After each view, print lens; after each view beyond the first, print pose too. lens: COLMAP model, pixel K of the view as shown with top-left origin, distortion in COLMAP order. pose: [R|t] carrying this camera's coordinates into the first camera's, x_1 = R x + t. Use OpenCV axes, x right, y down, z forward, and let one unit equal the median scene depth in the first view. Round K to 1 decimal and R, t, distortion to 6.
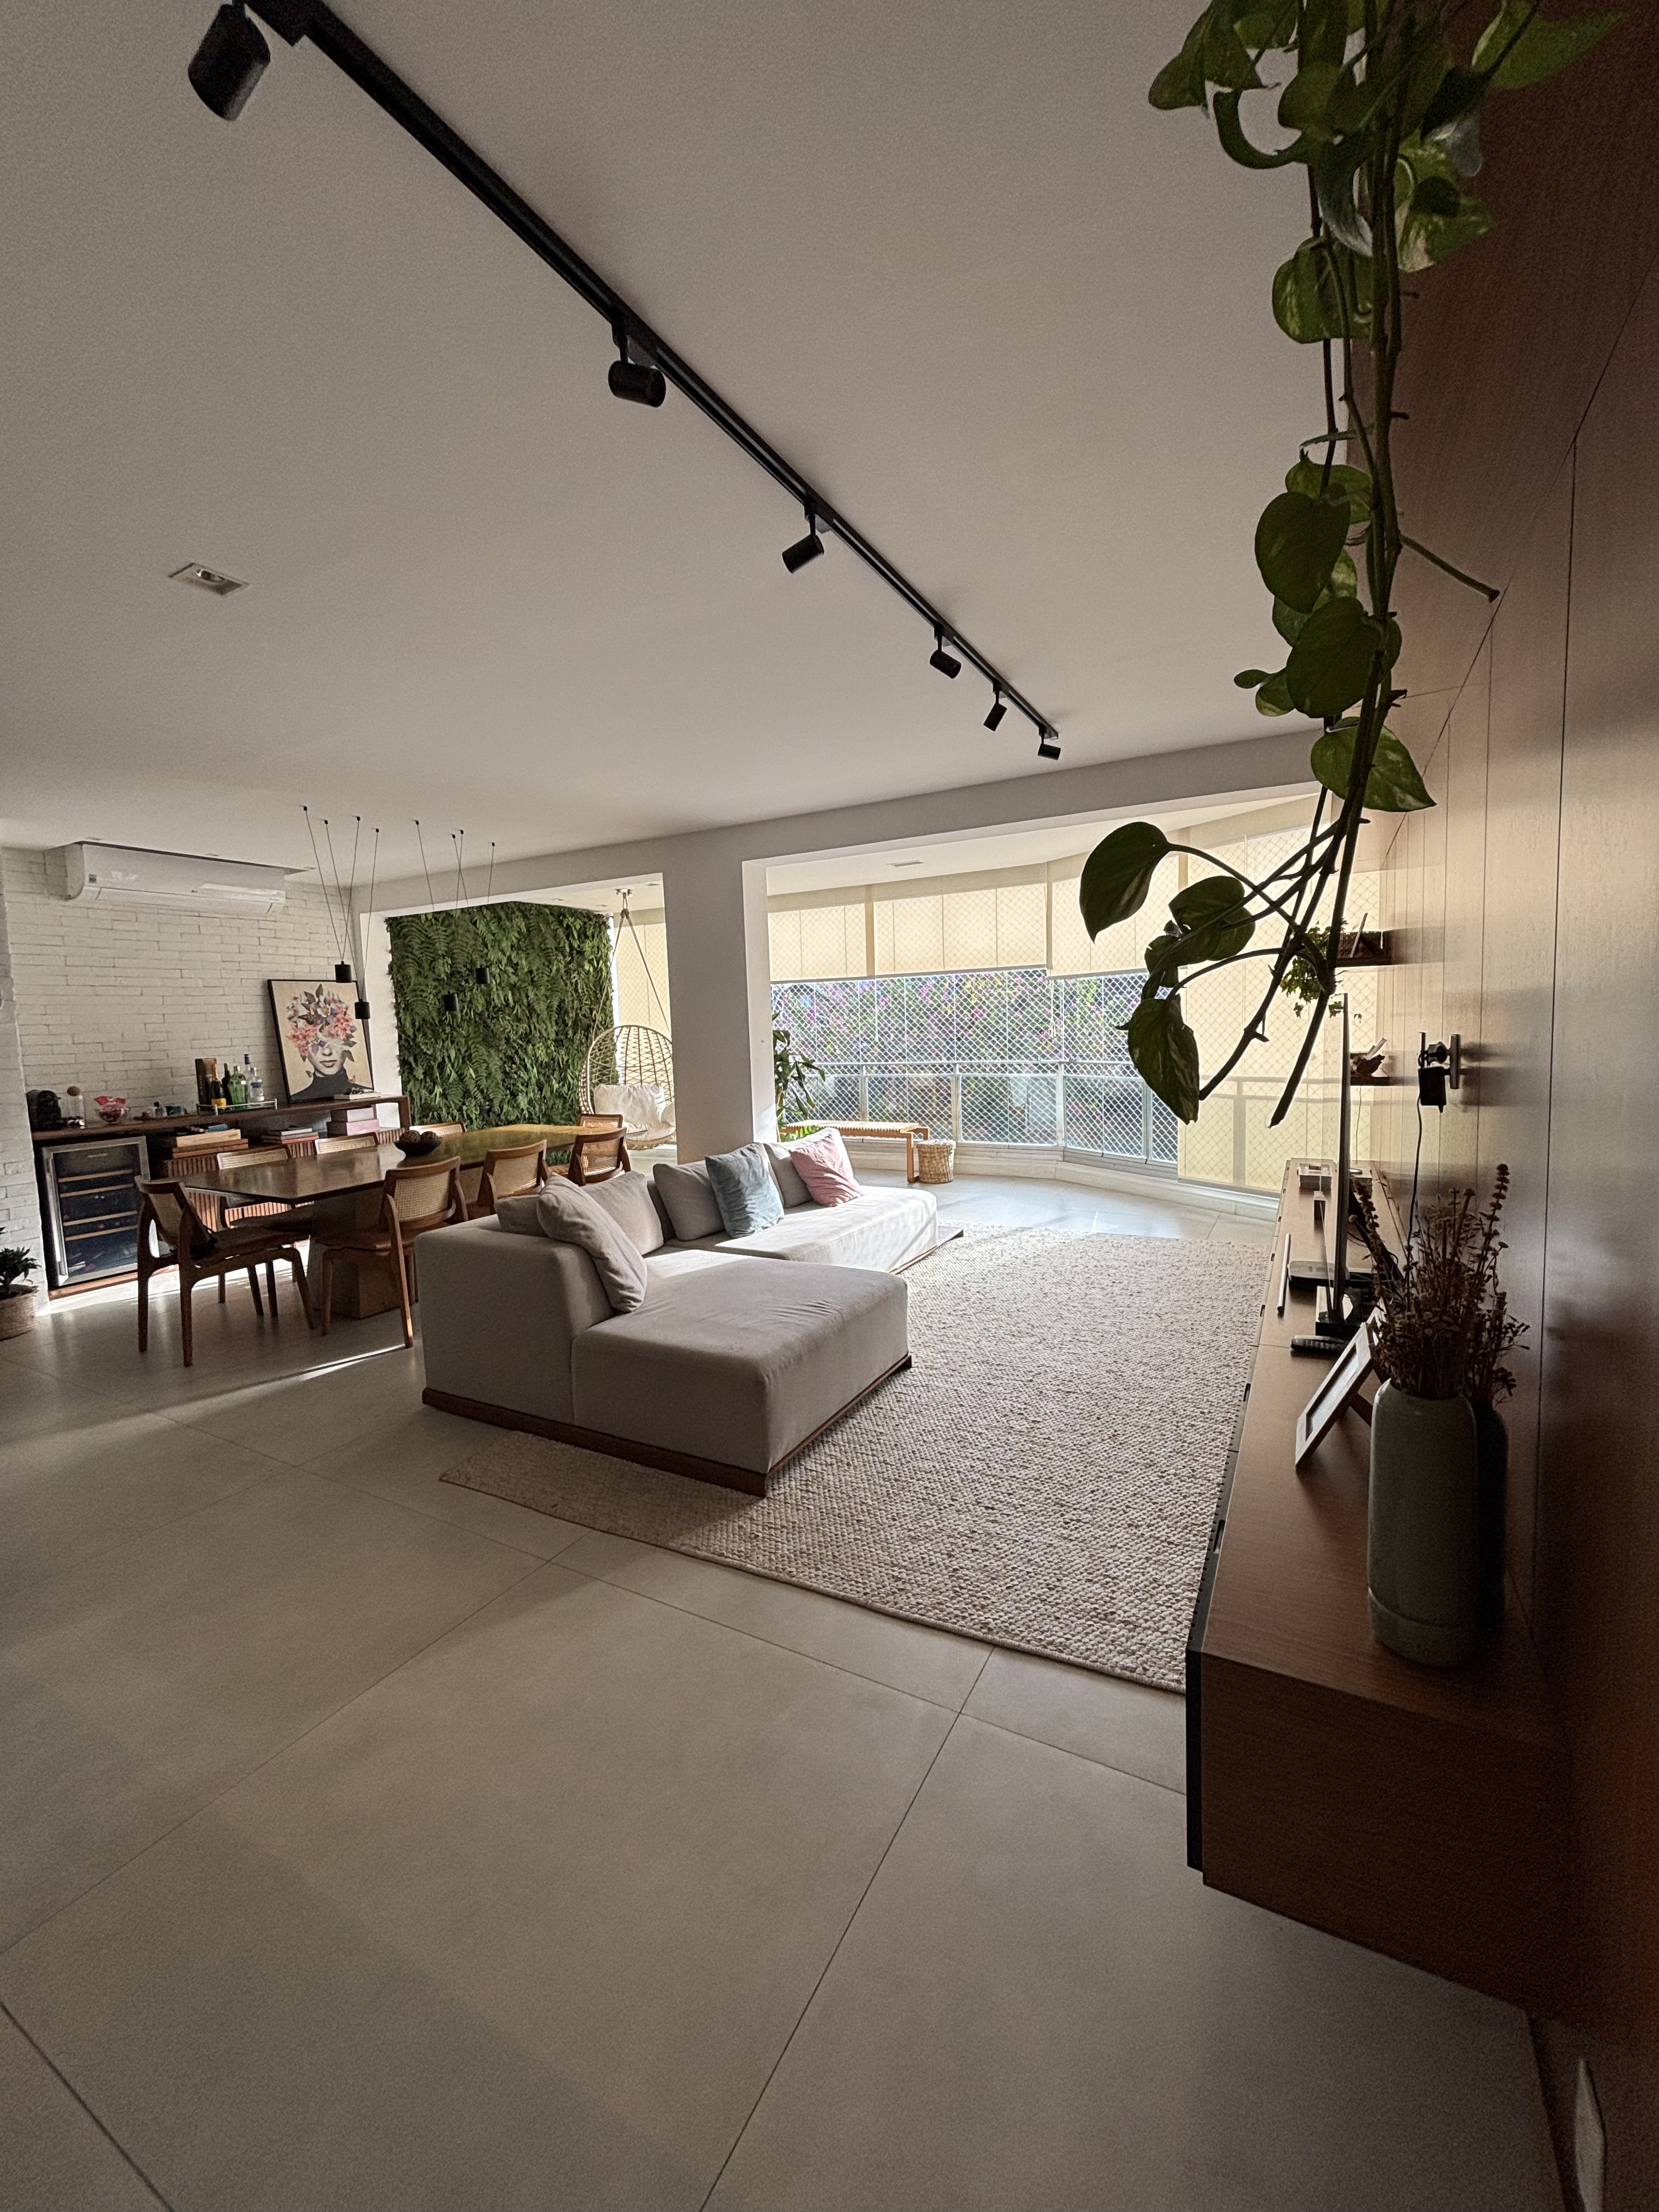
lens RADIAL K [[894.4, 0, 821.3], [0, 894.4, 1108.7], [0, 0, 1]] dist [-0.005178, 0.001205]
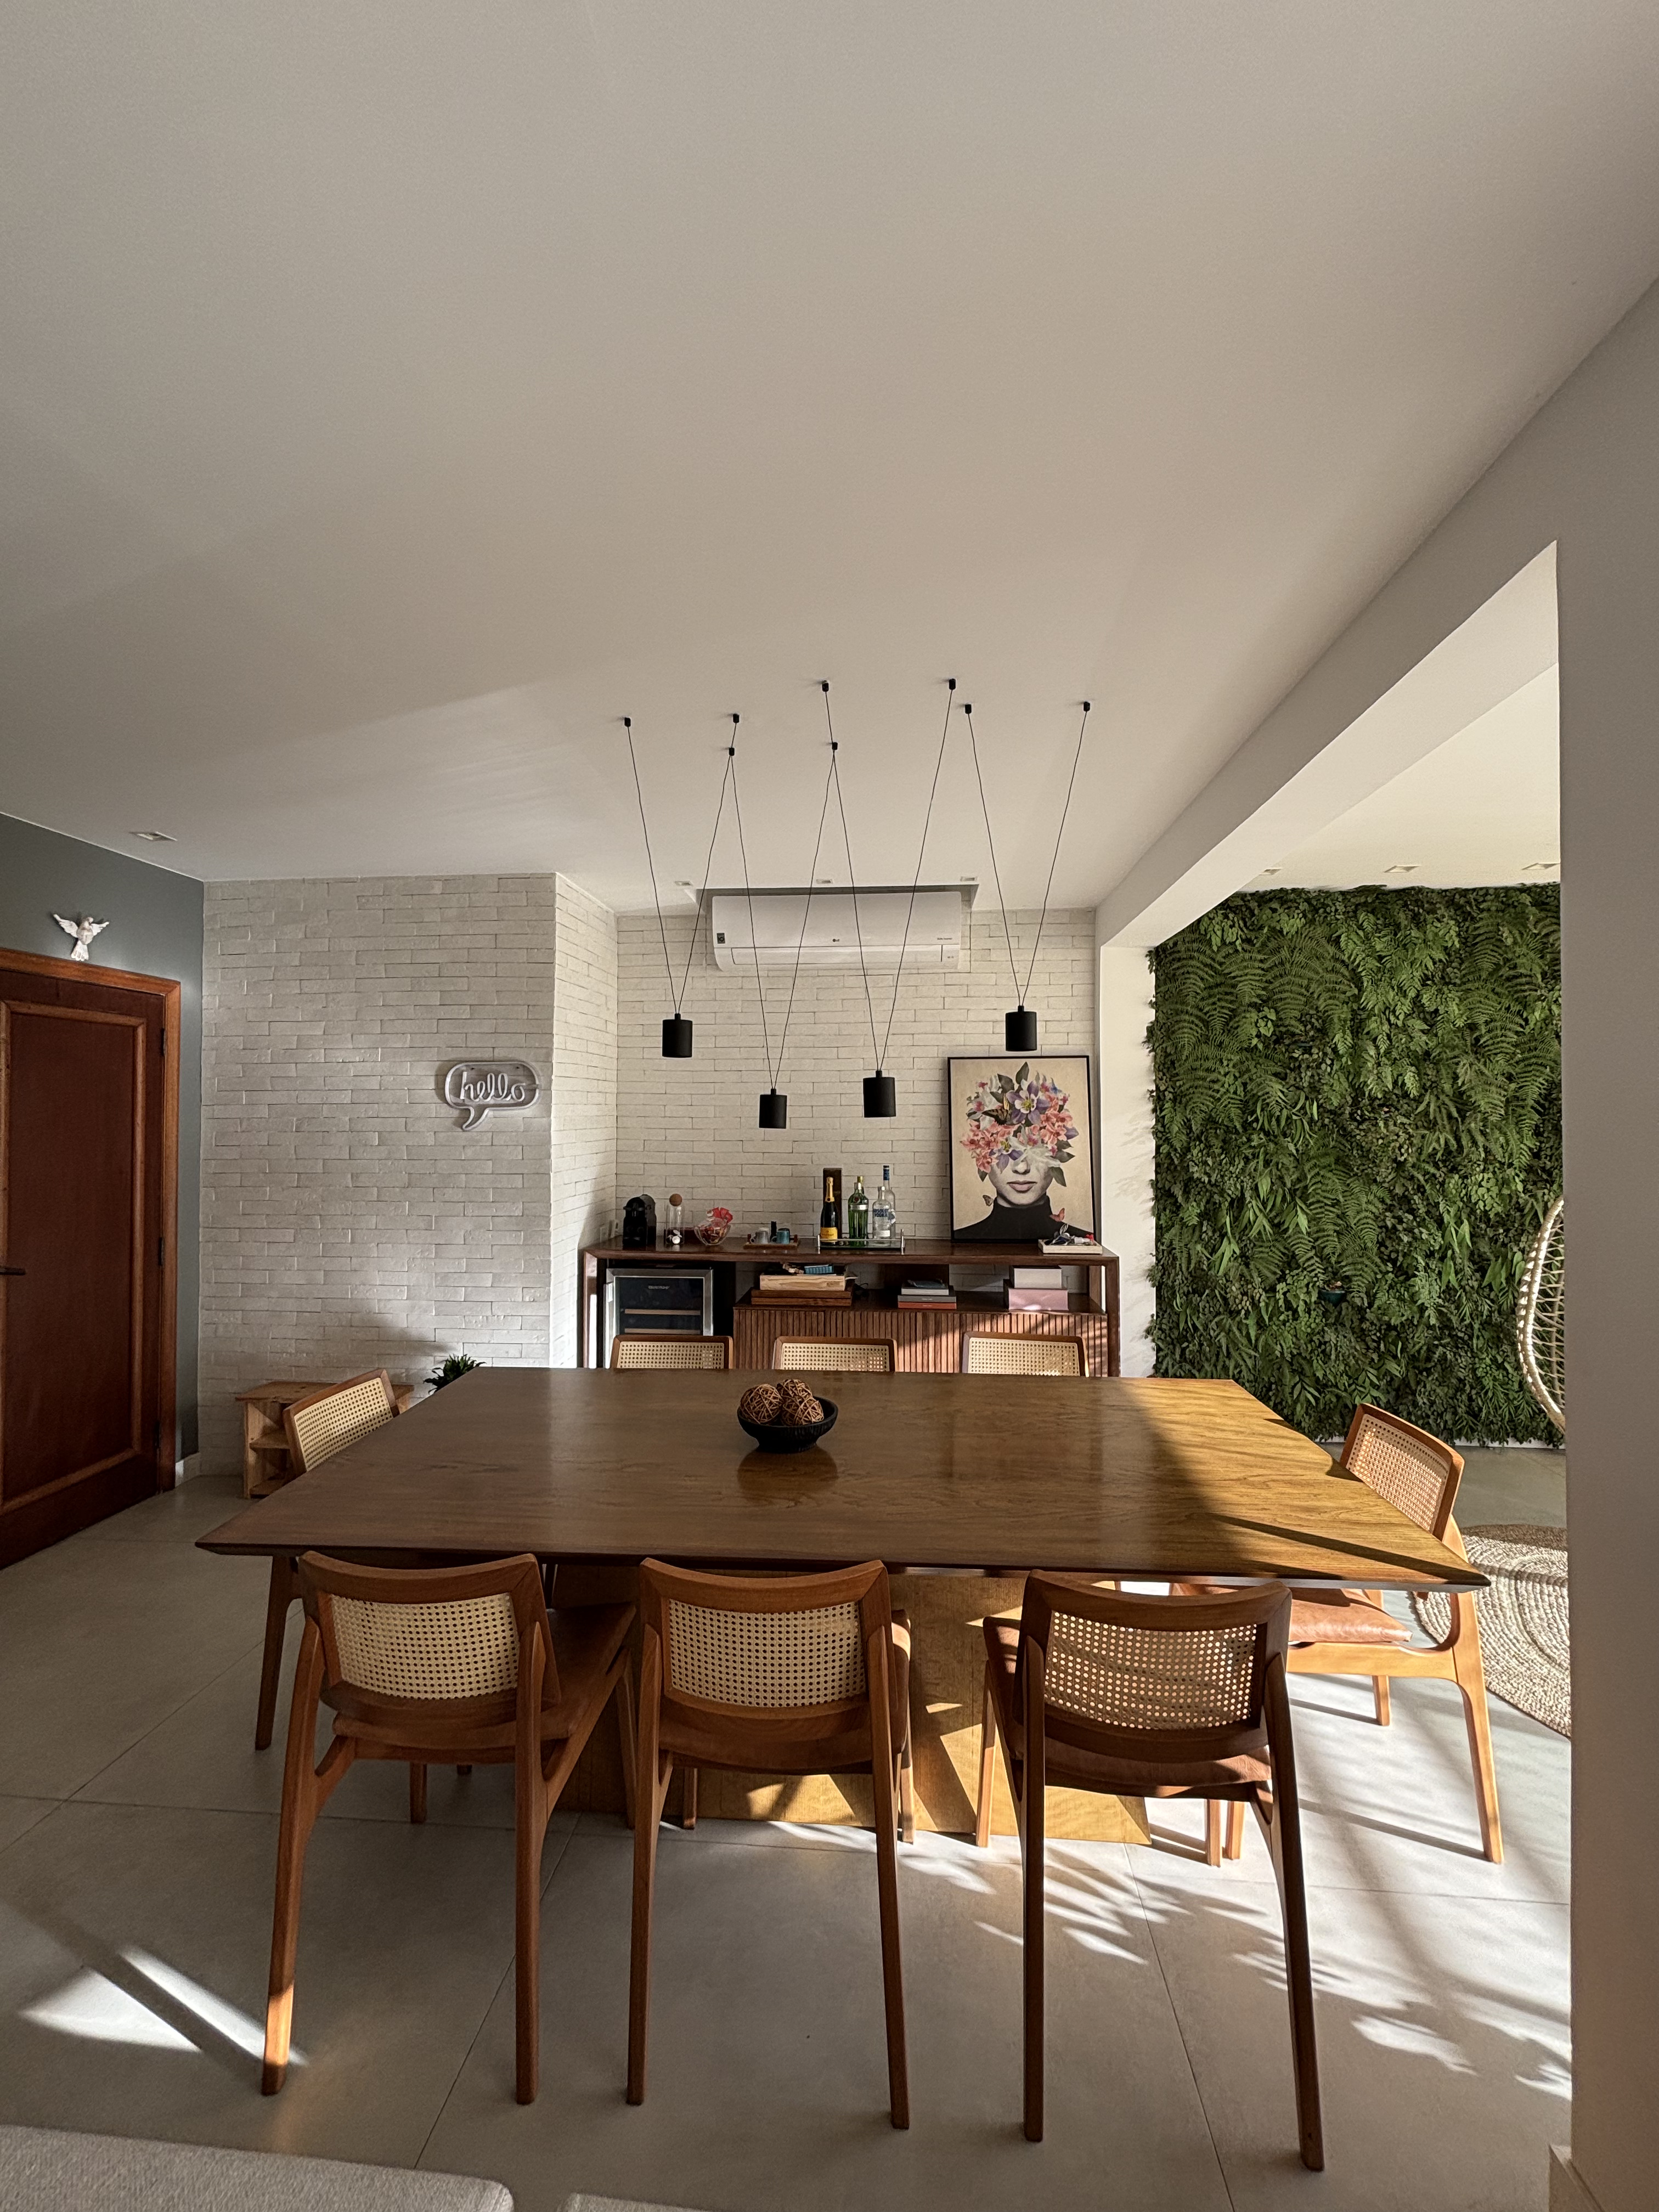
lens RADIAL K [[894.4, 0, 821.0], [0, 894.4, 1113.3], [0, 0, 1]] dist [-0.005178, 0.001205]
pose [[0.416896, 0.016909, -0.908797, -0.034487], [-0.104293, 0.994114, -0.029347, -0.064047], [0.902951, 0.107016, 0.416206, 0.561741]]
